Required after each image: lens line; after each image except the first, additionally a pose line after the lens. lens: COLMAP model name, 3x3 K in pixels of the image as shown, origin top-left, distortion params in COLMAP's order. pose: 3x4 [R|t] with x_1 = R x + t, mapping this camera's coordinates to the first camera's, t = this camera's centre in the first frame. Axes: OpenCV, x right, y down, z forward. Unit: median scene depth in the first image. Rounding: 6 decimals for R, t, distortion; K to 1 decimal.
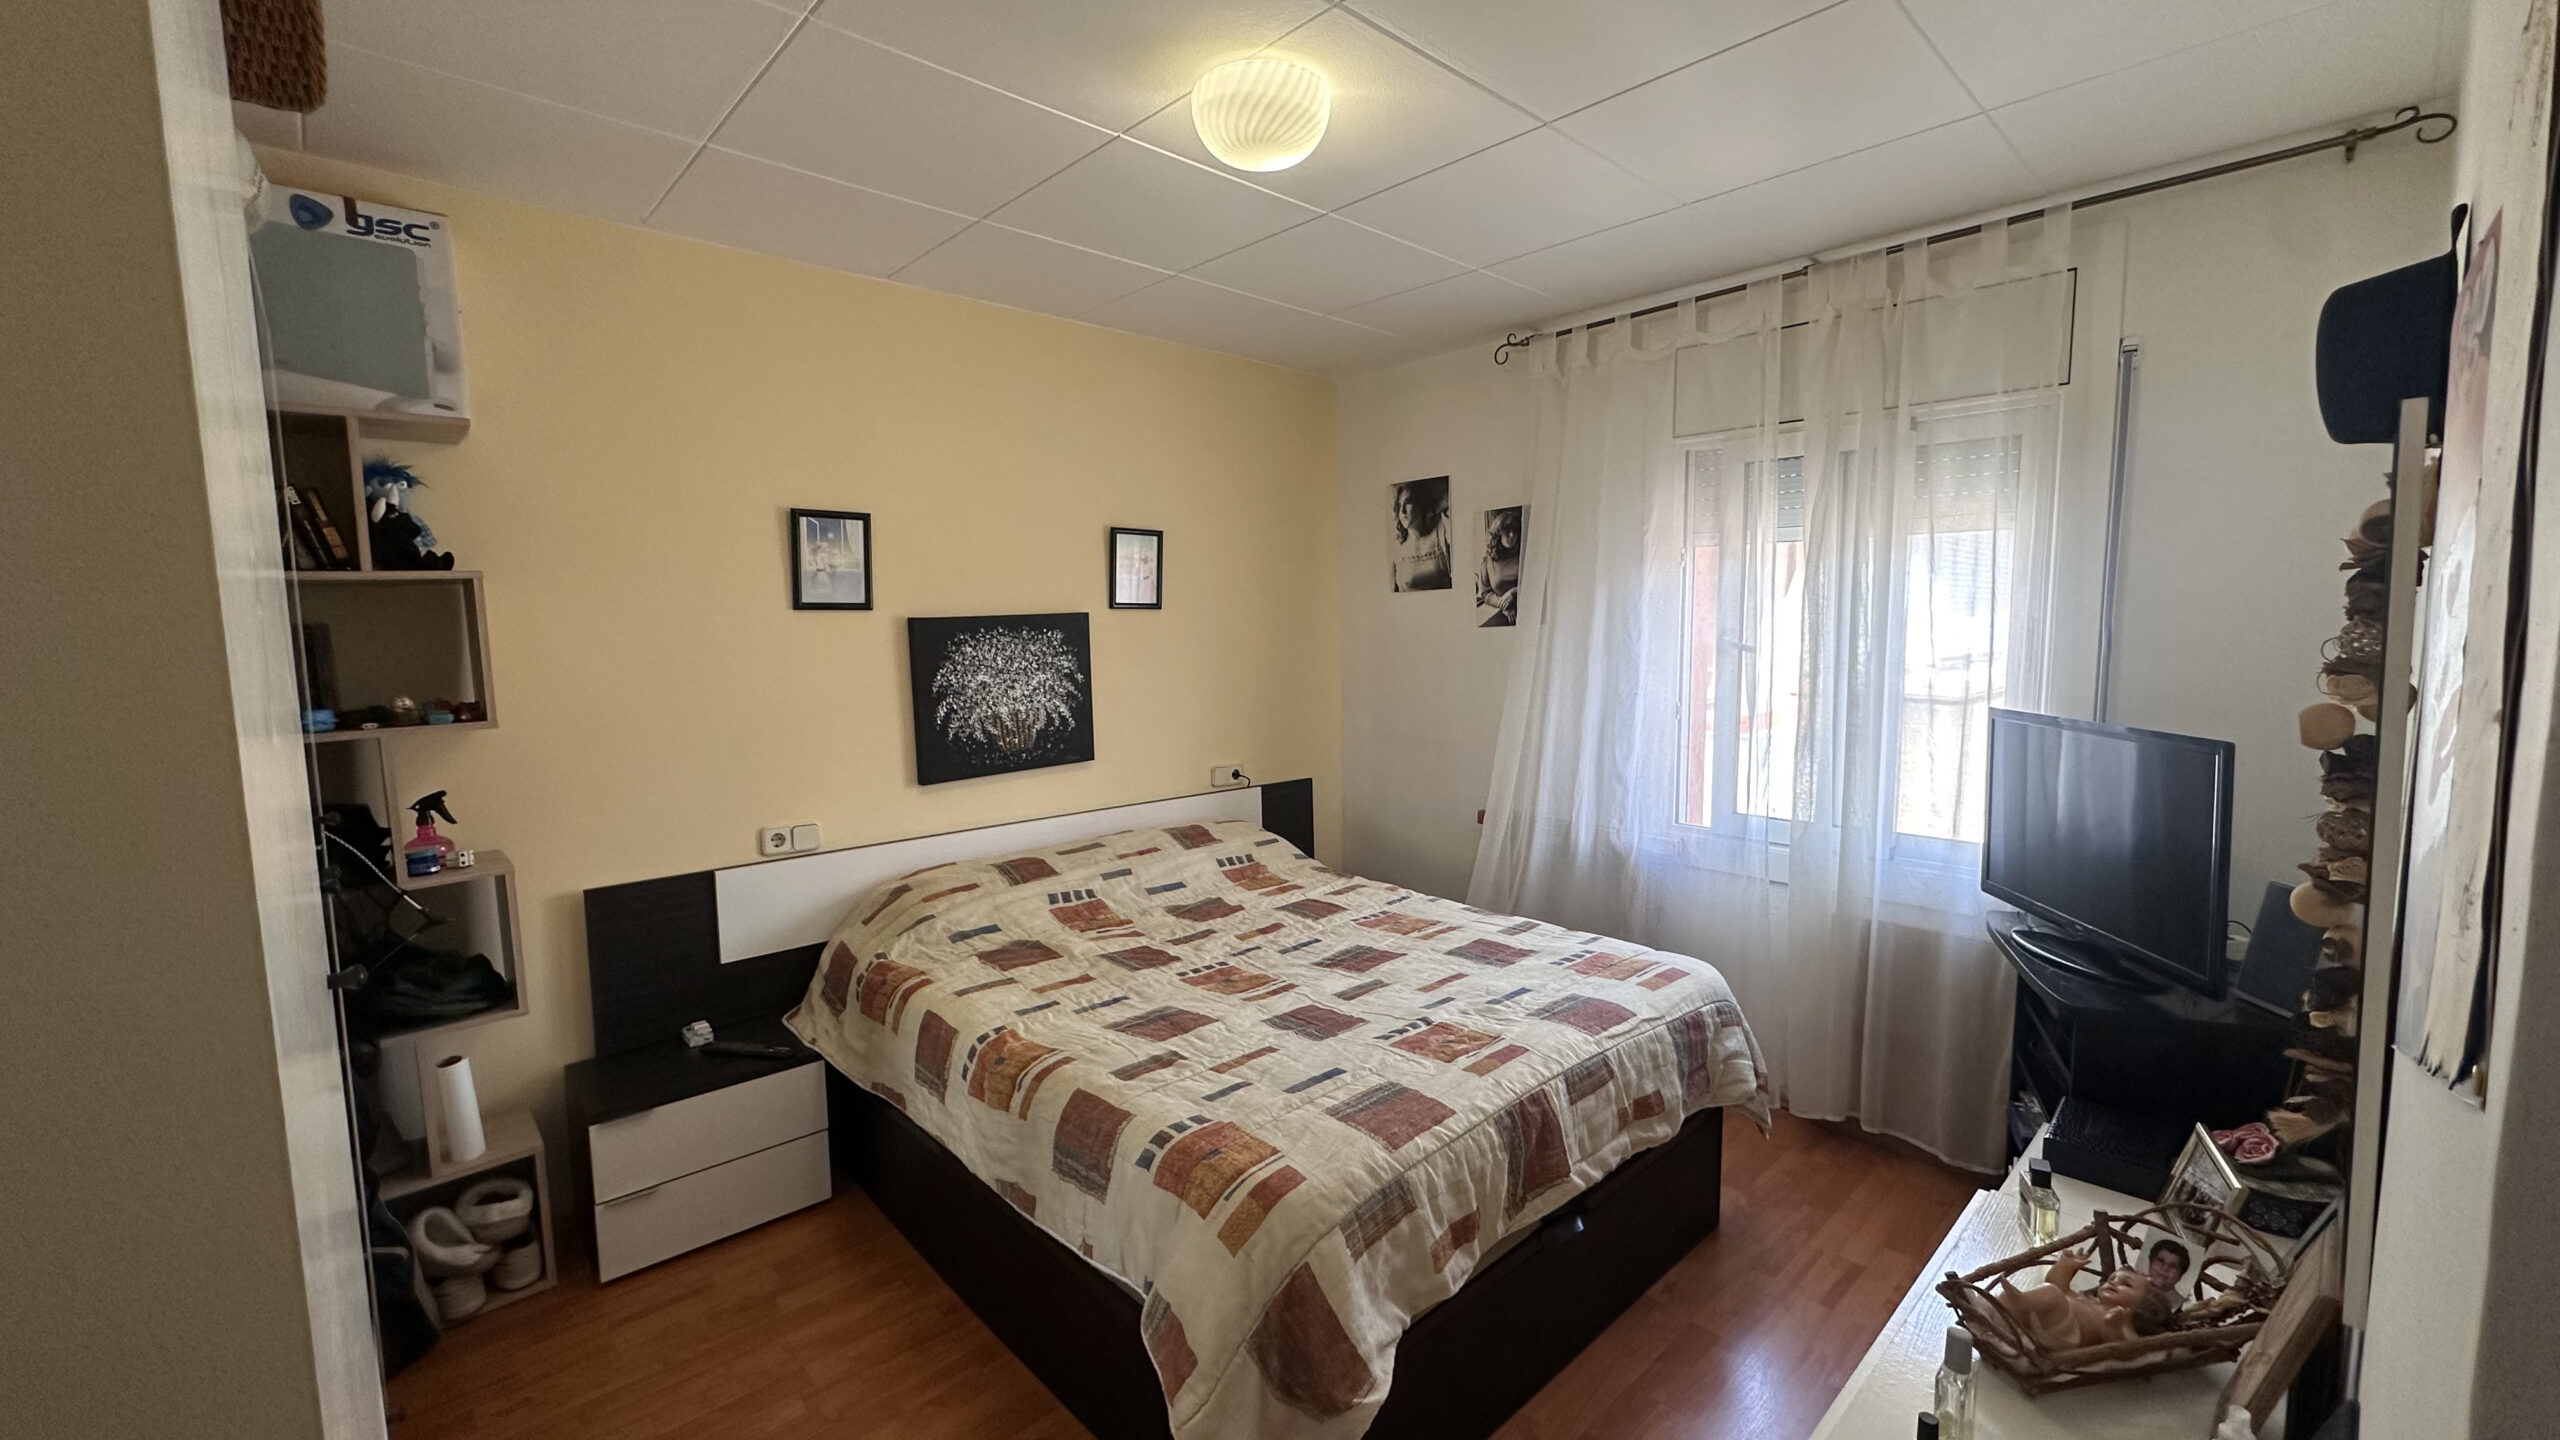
lens RADIAL K [[1021.4, 0, 1280.4], [0, 1021.4, 714.8], [0, 0, 1]] dist [-0.003258, 0.000357]
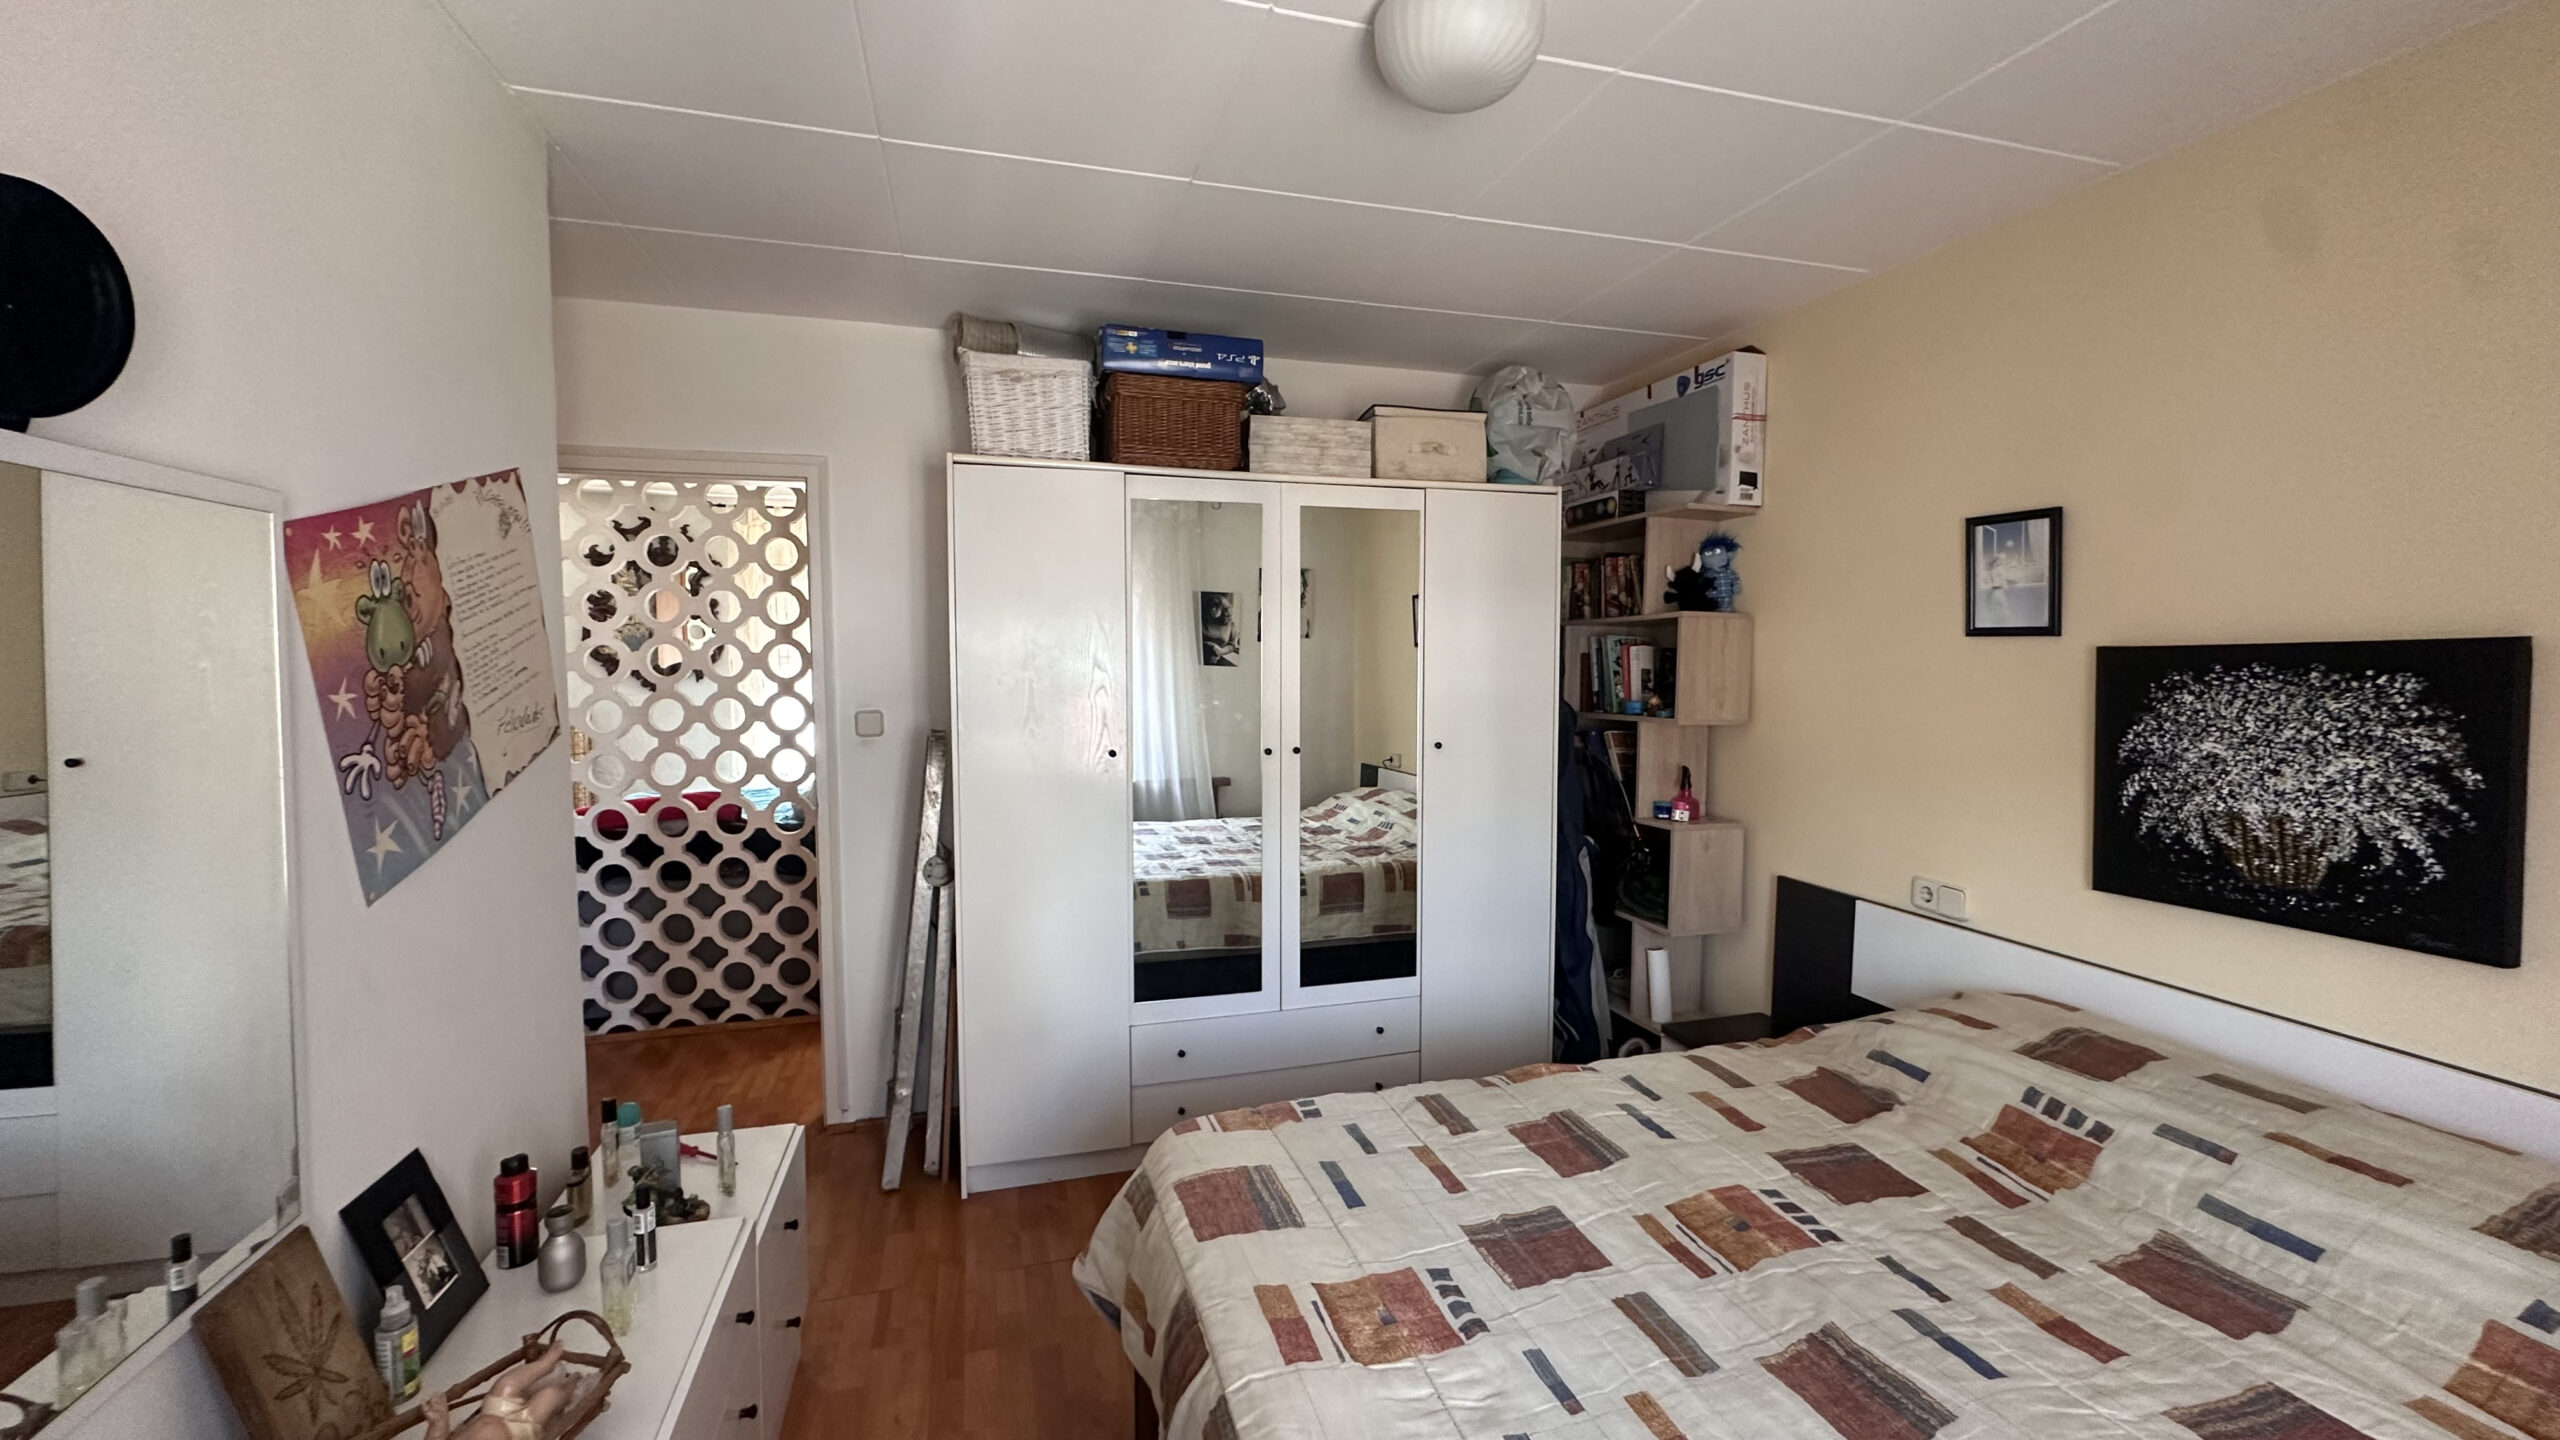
lens RADIAL K [[1021.4, 0, 1277.7], [0, 1021.4, 705.0], [0, 0, 1]] dist [-0.003258, 0.000357]
pose [[-0.444858, 0.060282, -0.893570, 0.525380], [-0.080845, 0.990956, 0.107099, -0.087010], [0.891945, 0.119884, -0.435961, 0.830155]]
